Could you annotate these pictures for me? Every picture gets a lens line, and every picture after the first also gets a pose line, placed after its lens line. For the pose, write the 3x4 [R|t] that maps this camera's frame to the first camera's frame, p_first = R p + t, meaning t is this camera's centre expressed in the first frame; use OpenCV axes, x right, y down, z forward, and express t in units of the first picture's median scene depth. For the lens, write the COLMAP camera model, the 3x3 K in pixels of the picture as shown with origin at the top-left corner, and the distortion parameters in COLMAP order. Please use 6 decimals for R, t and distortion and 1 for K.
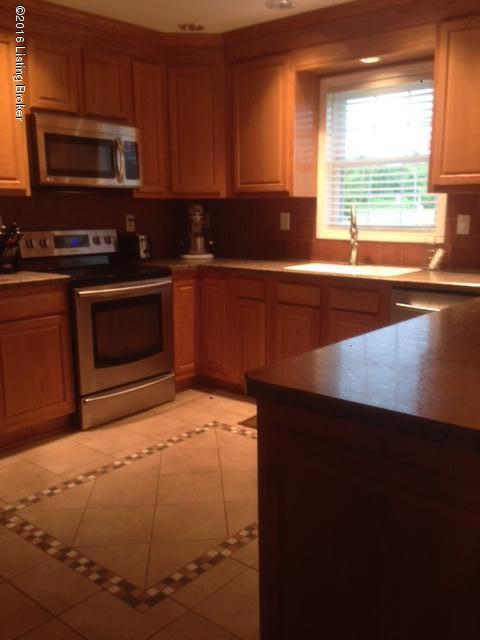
lens RADIAL K [[590.6, 0, 240.0], [0, 590.6, 320.0], [0, 0, 1]] dist [0.056865, -0.118818]
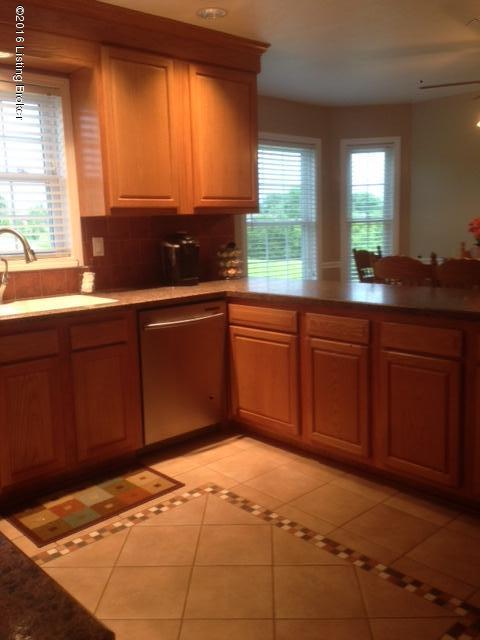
lens RADIAL K [[590.6, 0, 240.0], [0, 590.6, 320.0], [0, 0, 1]] dist [0.056865, -0.118818]
pose [[0.114386, -0.149968, 0.982052, -0.672536], [0.202569, 0.971292, 0.124730, -0.127345], [-0.972564, 0.184666, 0.141481, 0.705512]]
